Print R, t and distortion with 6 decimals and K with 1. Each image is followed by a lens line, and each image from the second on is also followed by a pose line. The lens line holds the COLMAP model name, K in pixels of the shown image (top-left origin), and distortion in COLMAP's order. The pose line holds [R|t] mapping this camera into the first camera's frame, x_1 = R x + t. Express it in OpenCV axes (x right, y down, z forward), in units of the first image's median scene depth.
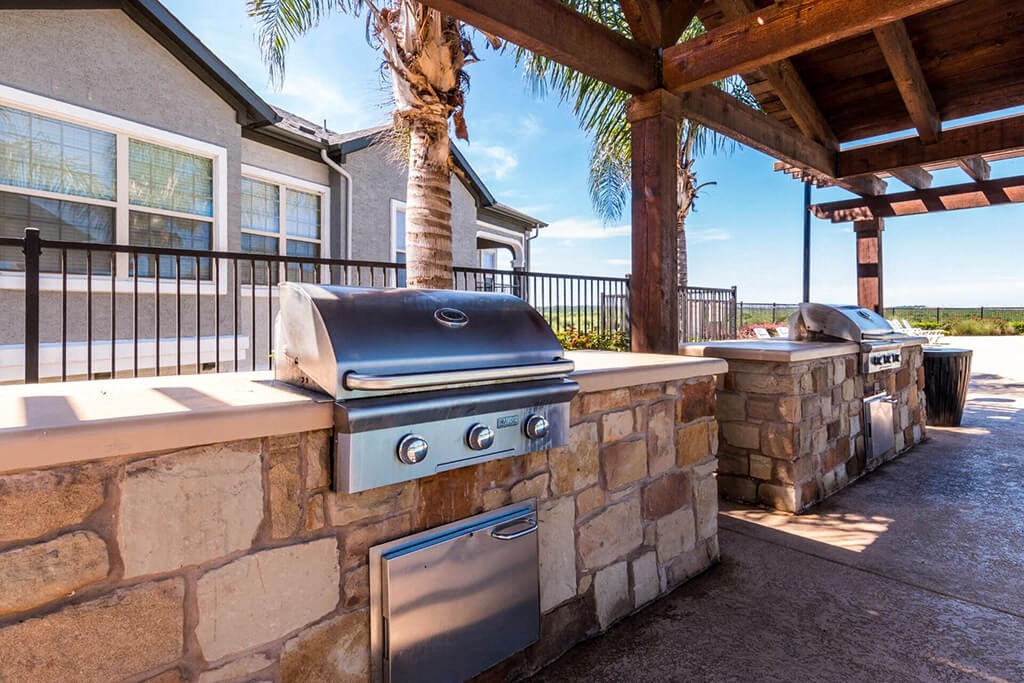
lens RADIAL K [[543.6, 0, 506.3], [0, 543.6, 316.7], [0, 0, 1]] dist [0.025727, -0.000114]
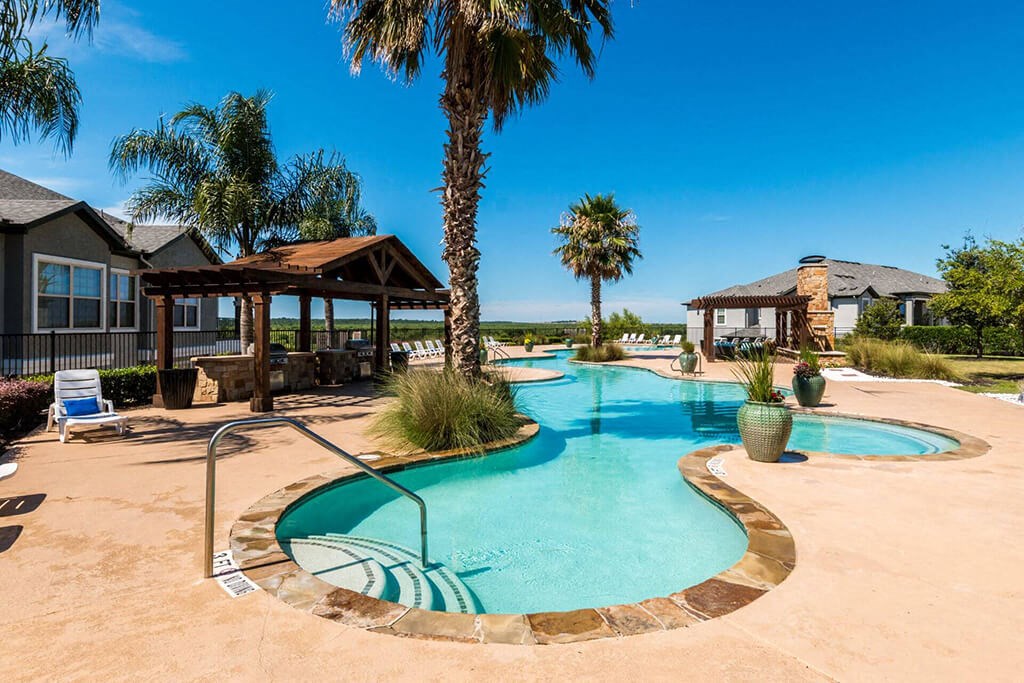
lens RADIAL K [[543.6, 0, 506.3], [0, 543.6, 316.7], [0, 0, 1]] dist [0.025727, -0.000114]
pose [[0.865021, 0.010373, 0.501628, -0.269361], [0.001158, 0.999742, -0.022670, -0.062870], [-0.501734, 0.020191, 0.864786, -1.787096]]
